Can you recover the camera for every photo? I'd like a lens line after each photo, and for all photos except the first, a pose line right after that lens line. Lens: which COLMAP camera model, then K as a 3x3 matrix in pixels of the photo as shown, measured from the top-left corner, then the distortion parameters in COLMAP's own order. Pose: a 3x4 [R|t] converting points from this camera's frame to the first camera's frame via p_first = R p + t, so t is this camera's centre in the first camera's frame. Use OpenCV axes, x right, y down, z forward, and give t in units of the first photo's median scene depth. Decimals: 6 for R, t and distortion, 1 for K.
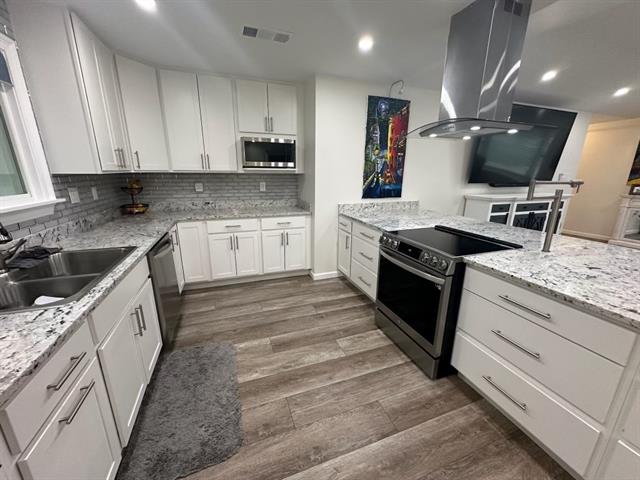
lens RADIAL K [[255.2, 0, 318.6], [0, 255.2, 240.6], [0, 0, 1]] dist [-0.004887, 0.000677]
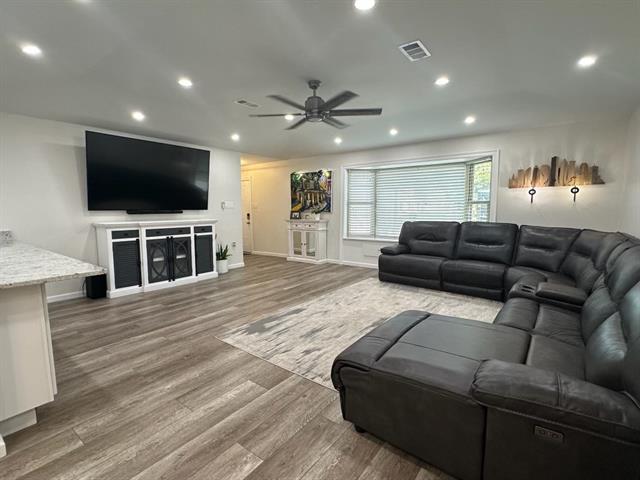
lens RADIAL K [[314.2, 0, 320.2], [0, 314.2, 241.6], [0, 0, 1]] dist [-0.003553, 0.001224]
pose [[0.837132, -0.065129, 0.543110, 0.822929], [0.145843, 0.983520, -0.106855, 0.175142], [-0.527200, 0.168661, 0.832835, -0.517447]]
